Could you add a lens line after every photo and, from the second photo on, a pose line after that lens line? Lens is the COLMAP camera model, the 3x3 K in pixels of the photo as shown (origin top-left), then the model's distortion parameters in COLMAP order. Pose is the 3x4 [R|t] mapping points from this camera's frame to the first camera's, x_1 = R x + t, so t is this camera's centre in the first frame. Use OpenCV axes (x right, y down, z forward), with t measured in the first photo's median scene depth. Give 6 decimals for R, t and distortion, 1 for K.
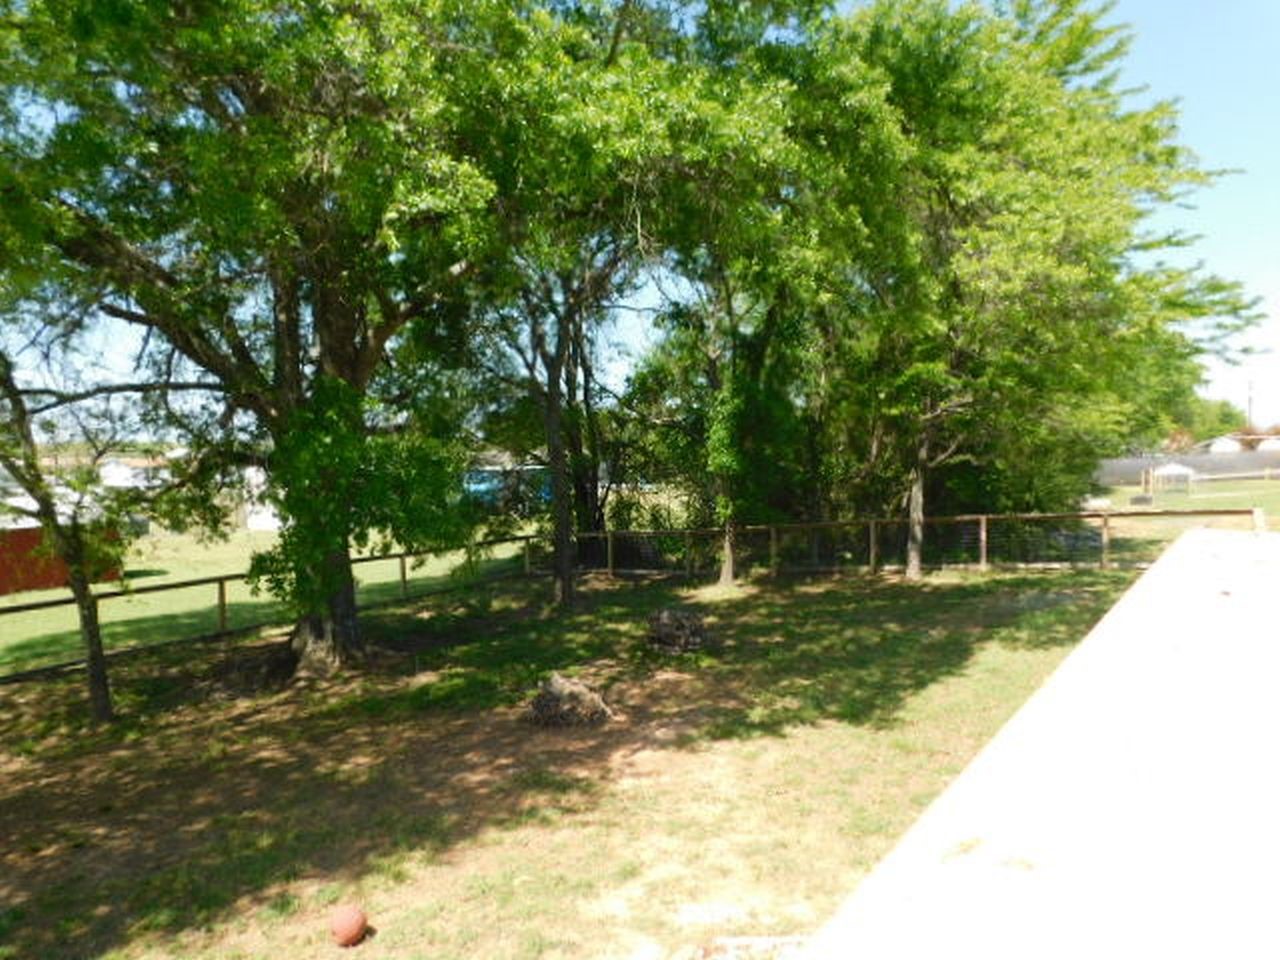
lens RADIAL K [[936.7, 0, 648.2], [0, 936.7, 480.2], [0, 0, 1]] dist [-0.033205, 0.058943]
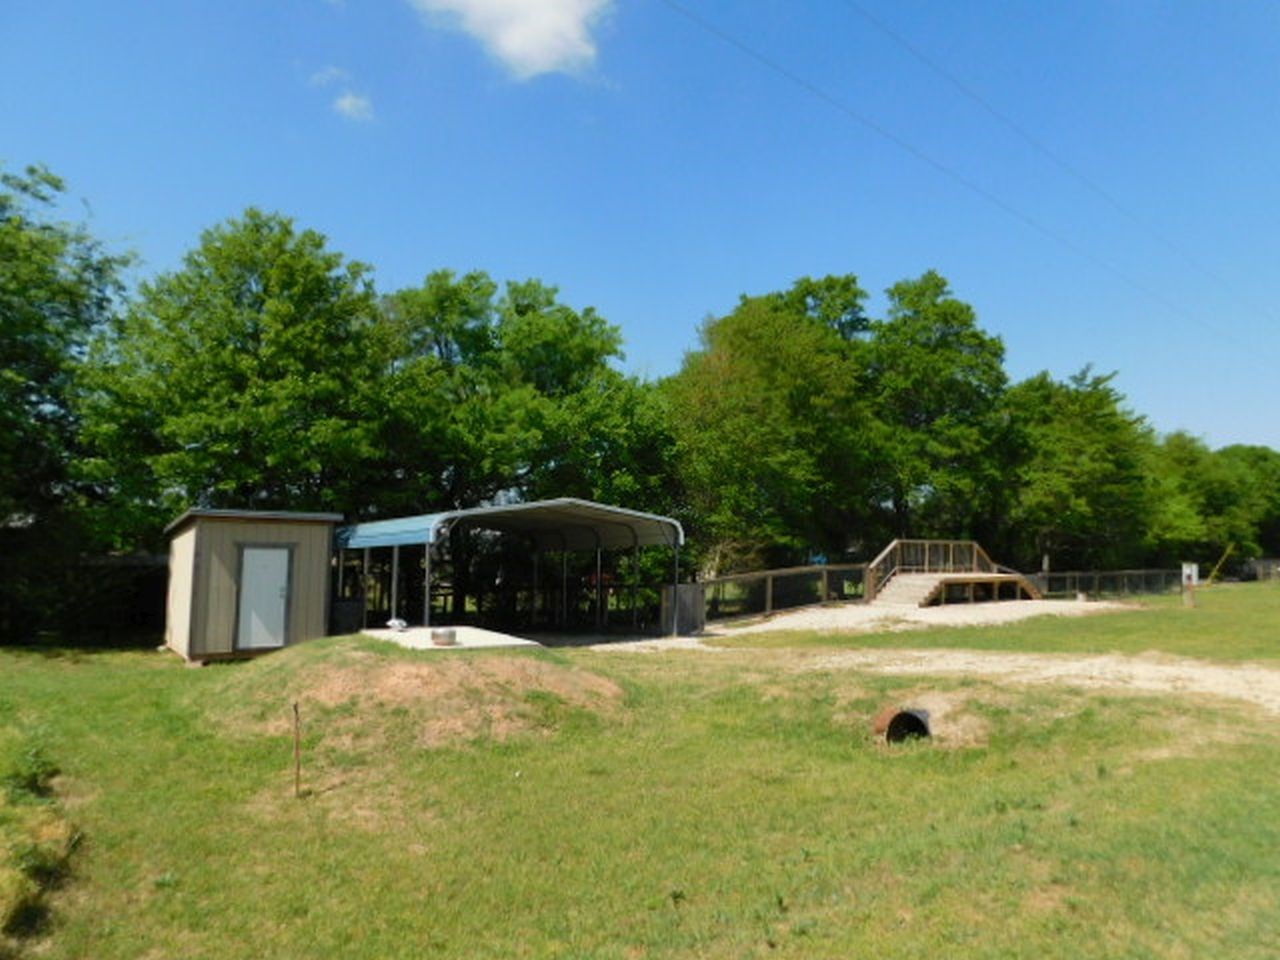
lens RADIAL K [[849.4, 0, 656.5], [0, 849.4, 476.6], [0, 0, 1]] dist [-0.035827, 0.031597]
pose [[0.954861, 0.014138, -0.296716, -0.099321], [-0.045053, 0.994204, -0.097613, 0.114538], [0.293617, 0.106575, 0.949964, -2.980418]]
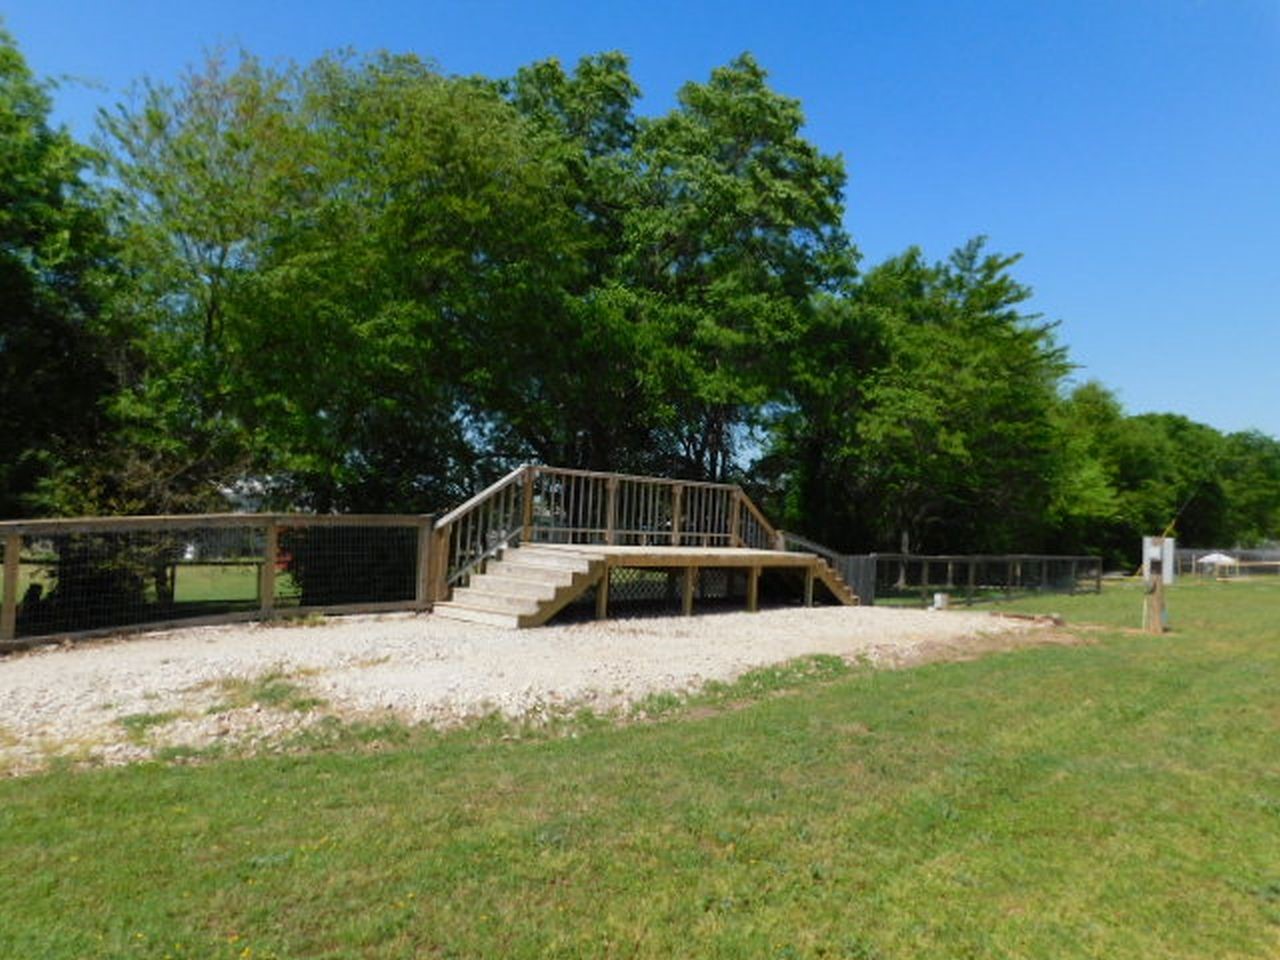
lens RADIAL K [[936.7, 0, 641.9], [0, 936.7, 482.2], [0, 0, 1]] dist [-0.033205, 0.058943]
pose [[0.983040, 0.055209, -0.174885, 0.205225], [-0.067999, 0.995365, -0.068008, 0.116940], [0.170320, 0.078746, 0.982237, -1.471721]]
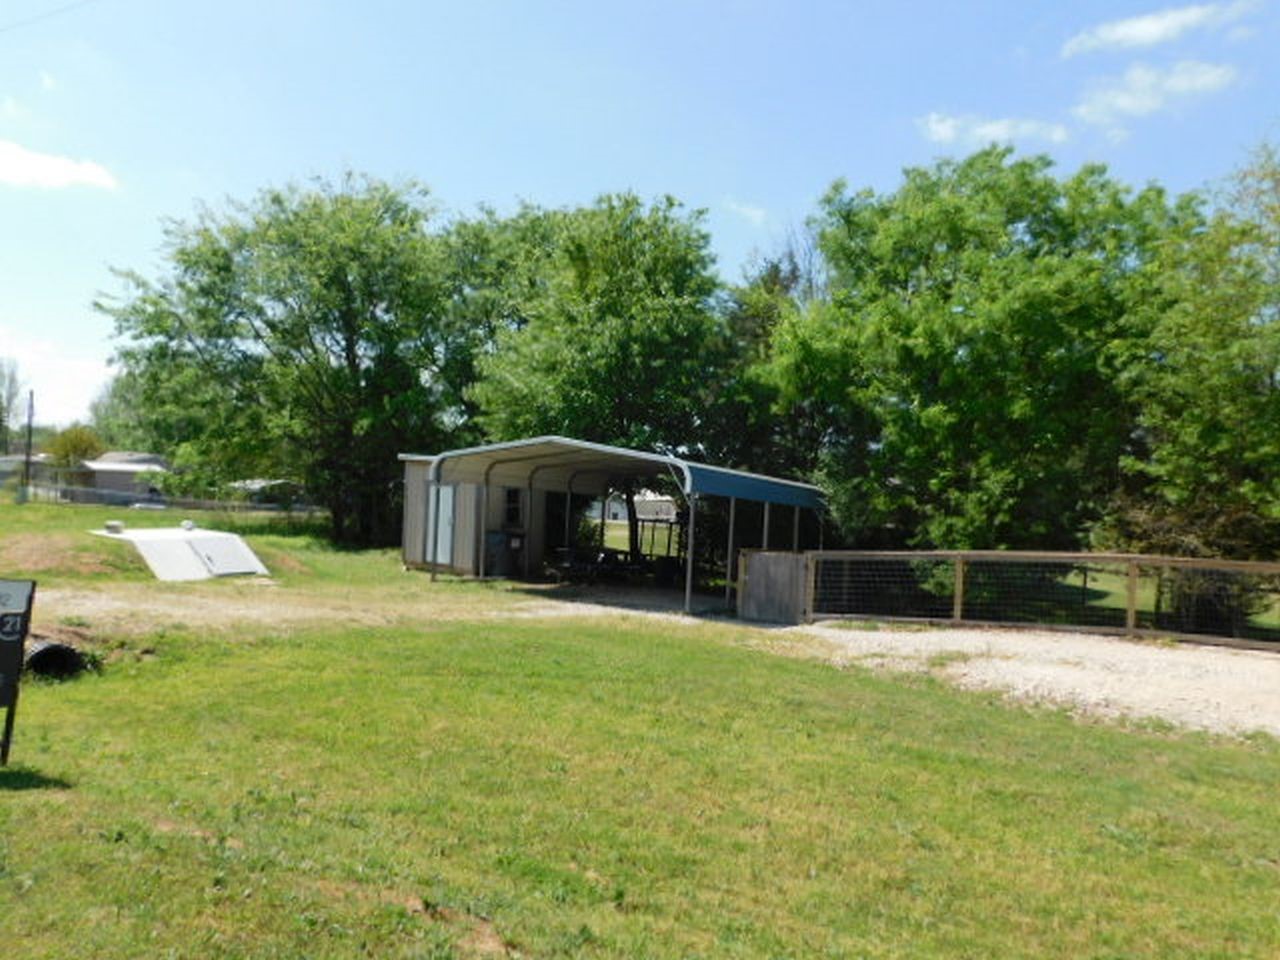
lens RADIAL K [[936.7, 0, 640.4], [0, 936.7, 460.0], [0, 0, 1]] dist [-0.033205, 0.058943]
pose [[-0.014104, -0.002715, -0.999897, 0.947795], [-0.080642, 0.996742, -0.001569, 0.036514], [0.996643, 0.080612, -0.014277, -1.202556]]
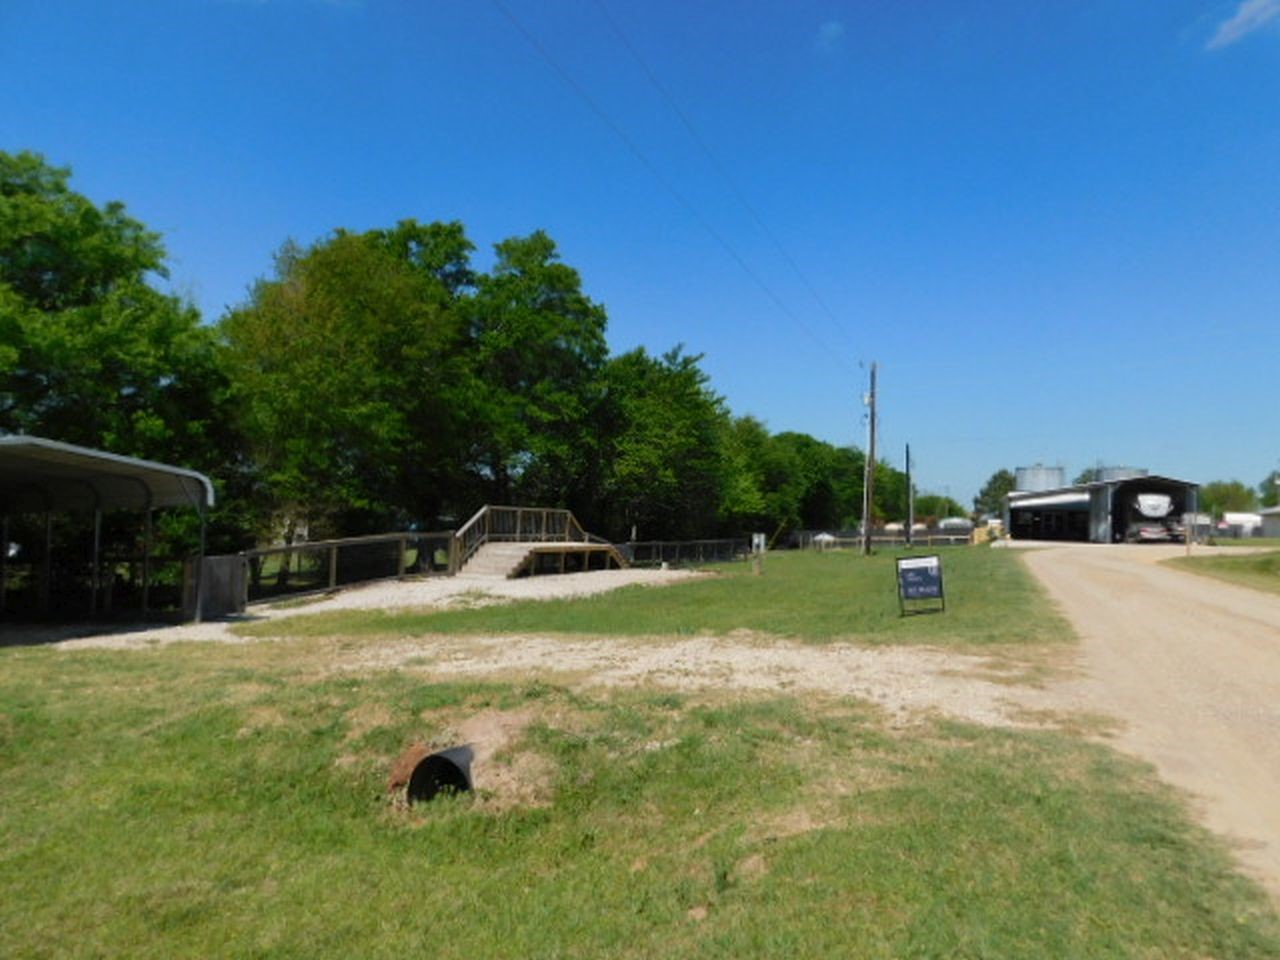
lens RADIAL K [[849.4, 0, 652.1], [0, 849.4, 468.4], [0, 0, 1]] dist [-0.035827, 0.031597]
pose [[0.986929, 0.059020, 0.149959, -0.069942], [-0.045498, 0.994714, -0.092053, 0.113847], [-0.154599, 0.084027, 0.984398, -2.709867]]
